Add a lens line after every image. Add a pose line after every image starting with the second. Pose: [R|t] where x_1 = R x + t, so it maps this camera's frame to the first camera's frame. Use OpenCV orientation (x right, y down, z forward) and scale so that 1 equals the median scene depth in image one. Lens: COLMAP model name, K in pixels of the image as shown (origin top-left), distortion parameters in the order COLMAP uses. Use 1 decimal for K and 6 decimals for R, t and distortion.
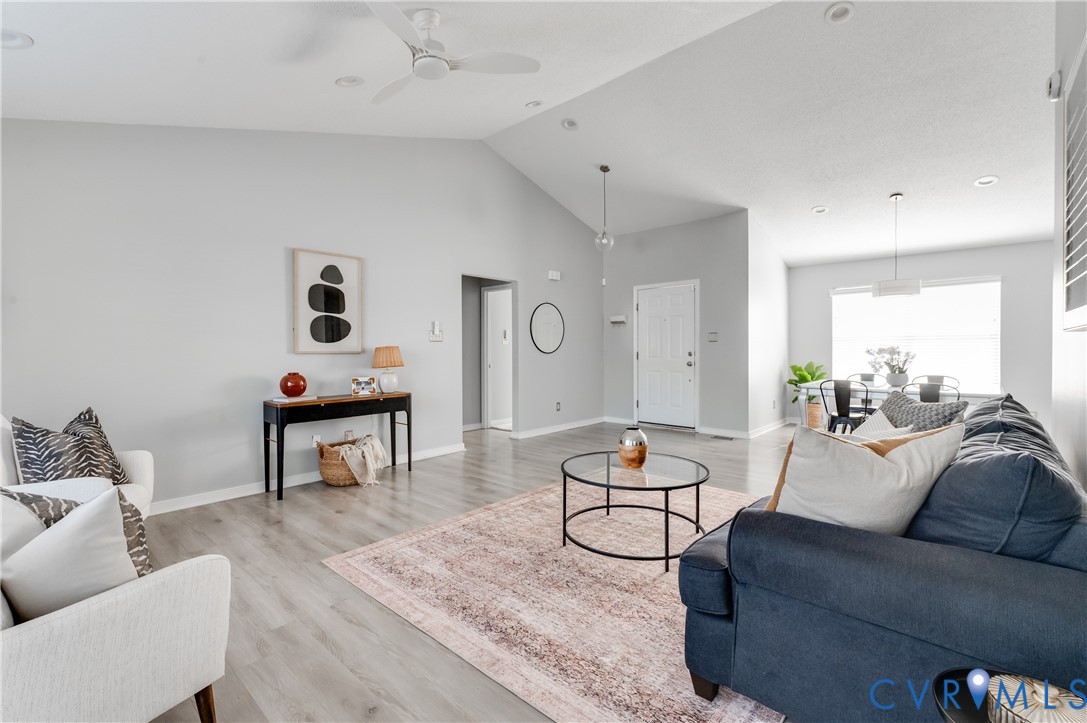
lens RADIAL K [[484.1, 0, 538.9], [0, 484.1, 352.2], [0, 0, 1]] dist [0.000577, 0.000007]
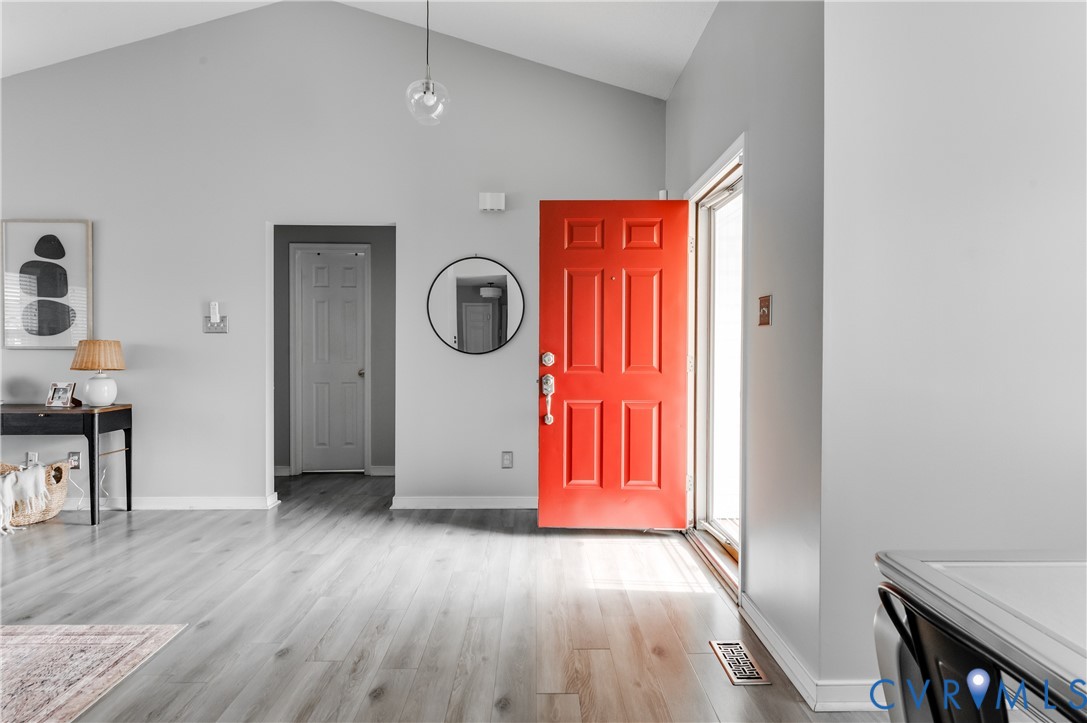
lens RADIAL K [[568.3, 0, 543.1], [0, 568.3, 348.8], [0, 0, 1]] dist [-0.000179, -0.000278]
pose [[0.679813, 0.013345, -0.733264, 0.769910], [-0.009346, 0.999911, 0.009533, -0.014079], [0.733326, 0.000372, 0.679877, 0.954547]]
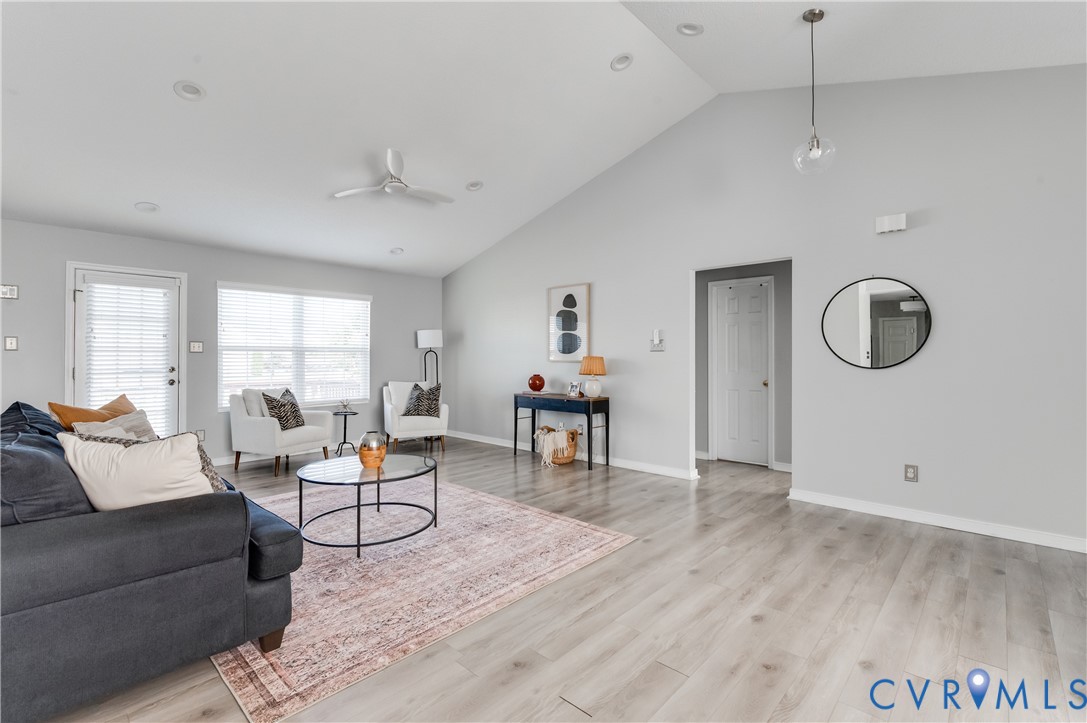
lens RADIAL K [[484.1, 0, 538.9], [0, 484.1, 352.2], [0, 0, 1]] dist [0.000577, 0.000007]
pose [[-0.022917, -0.006786, -0.999714, 0.869465], [-0.006844, 0.999955, -0.006631, -0.014423], [0.999714, 0.006690, -0.022962, 0.942060]]
